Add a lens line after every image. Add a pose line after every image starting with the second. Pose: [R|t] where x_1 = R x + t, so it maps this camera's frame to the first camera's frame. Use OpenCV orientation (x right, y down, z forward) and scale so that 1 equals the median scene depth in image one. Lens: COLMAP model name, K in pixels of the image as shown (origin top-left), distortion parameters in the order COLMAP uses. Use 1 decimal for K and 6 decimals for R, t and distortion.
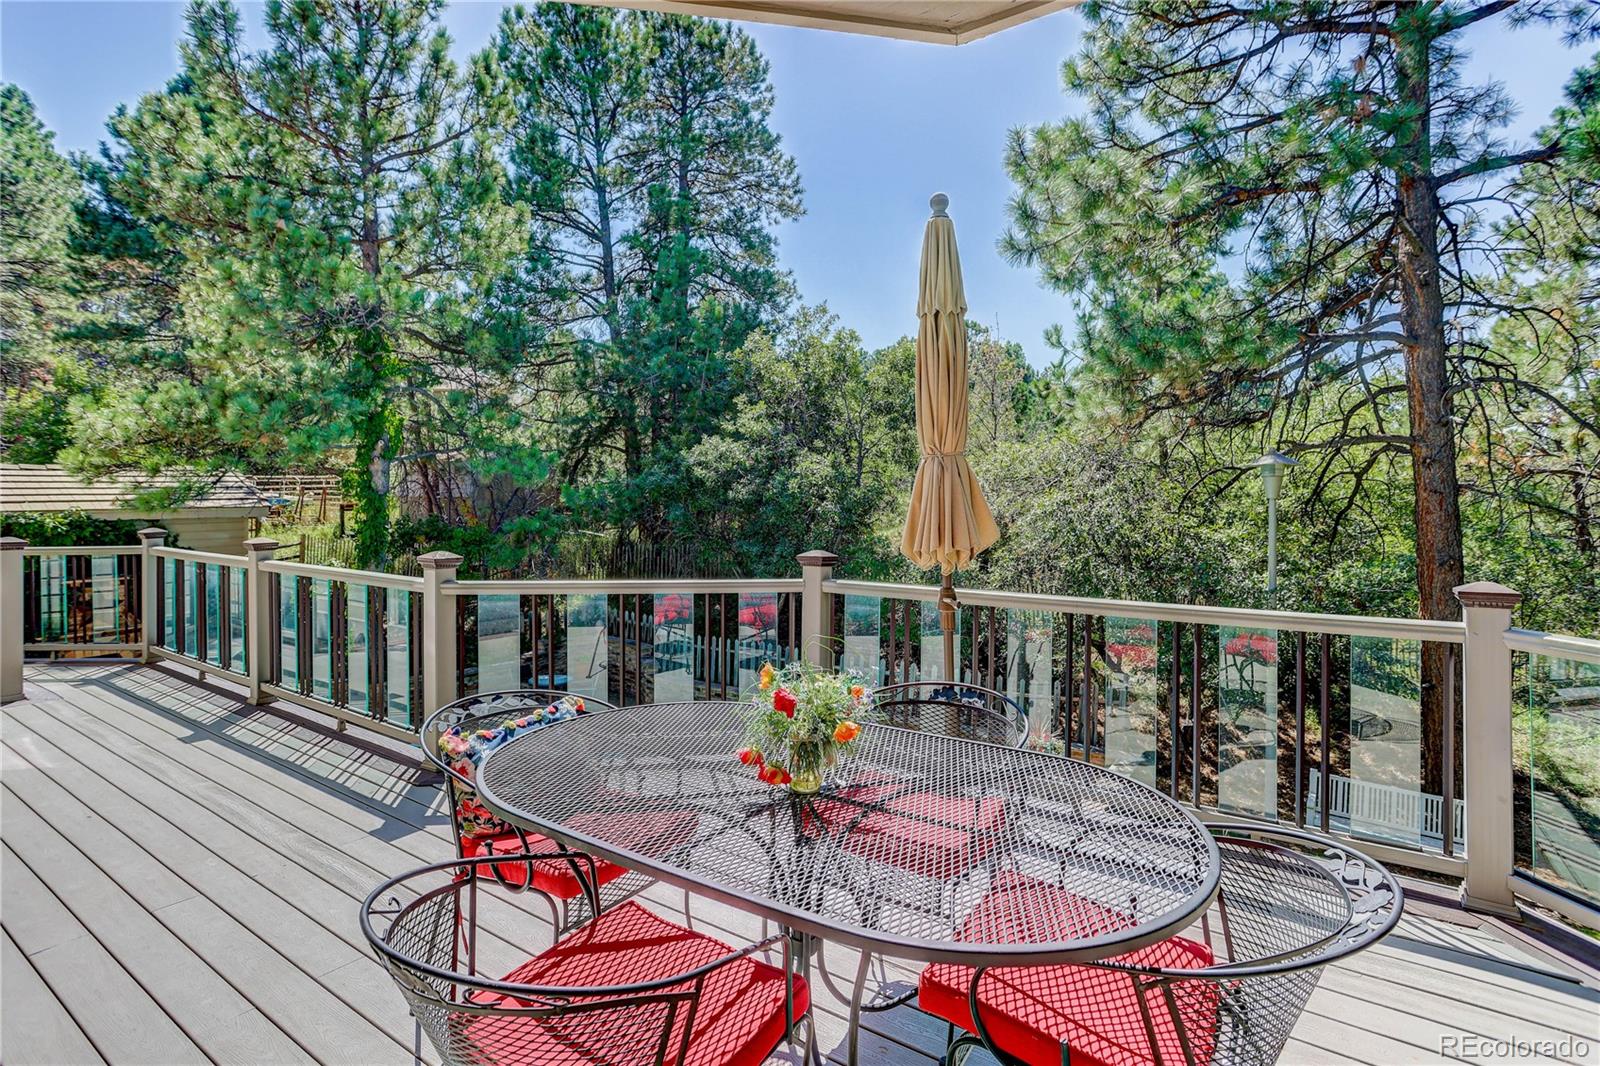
lens RADIAL K [[767.8, 0, 791.7], [0, 767.8, 518.3], [0, 0, 1]] dist [-0.048941, 0.032315]
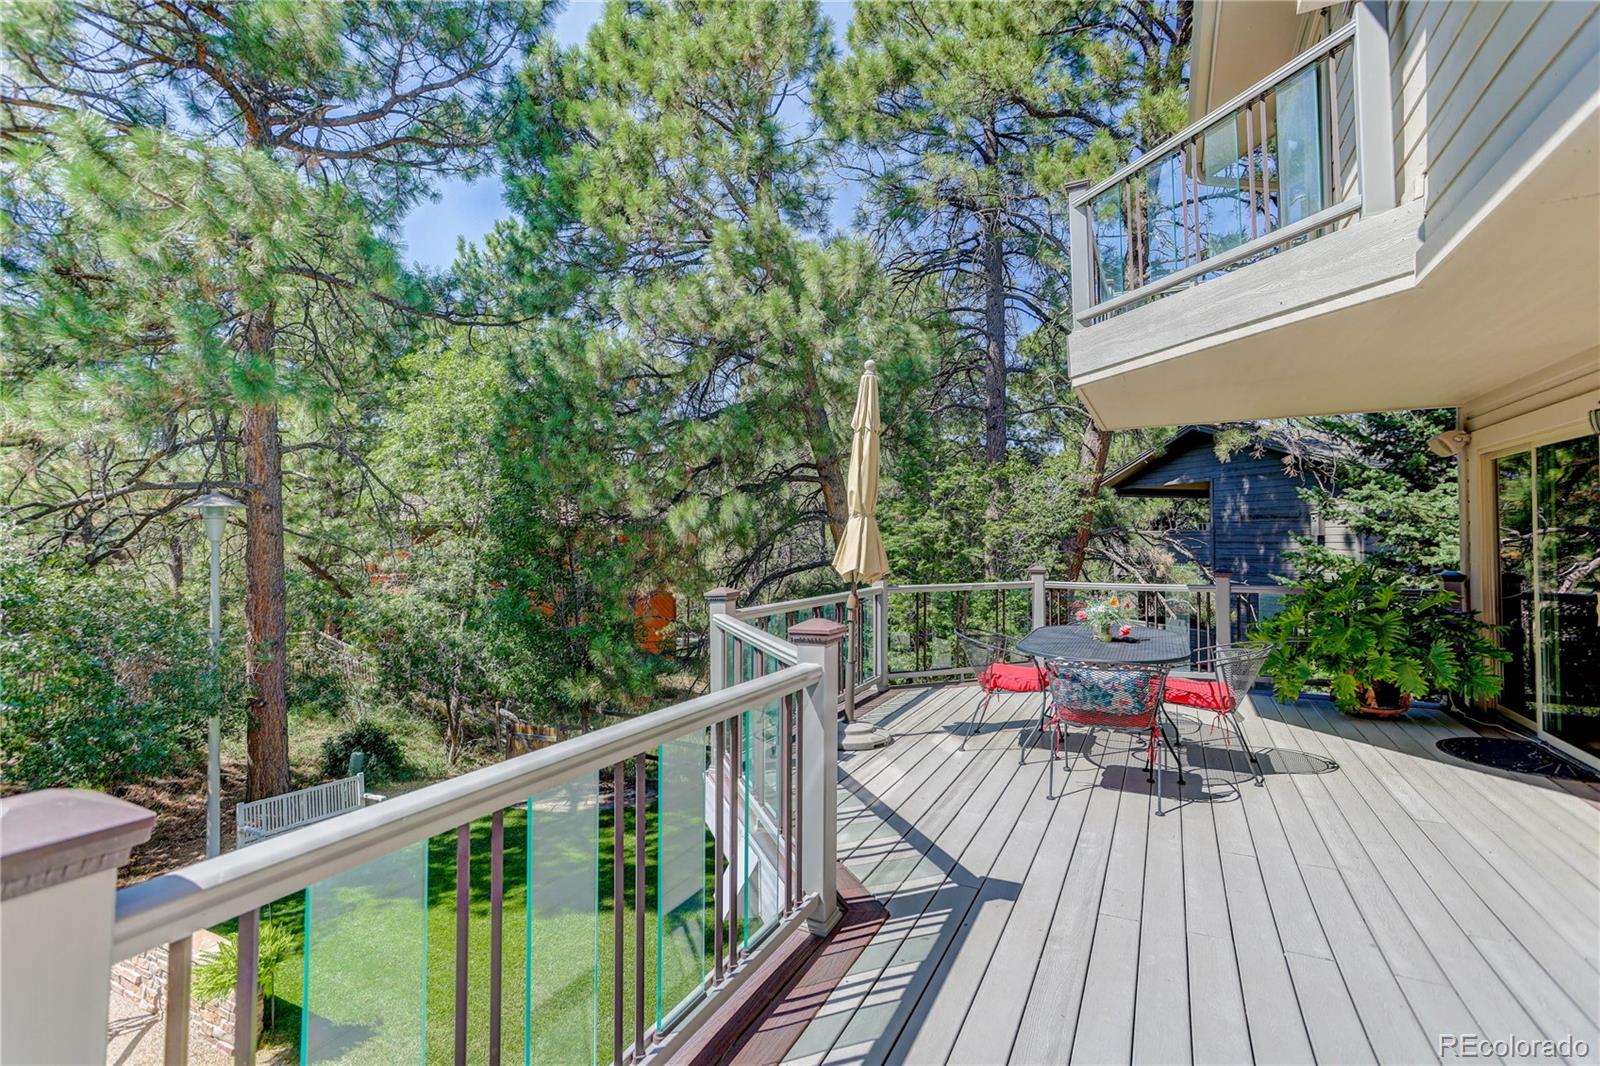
lens RADIAL K [[767.8, 0, 791.7], [0, 767.8, 518.3], [0, 0, 1]] dist [-0.048941, 0.032315]
pose [[-0.142356, 0.031301, 0.989320, -1.205911], [0.021299, 0.999365, -0.028554, -0.029228], [-0.989586, 0.017007, -0.142932, 1.153617]]
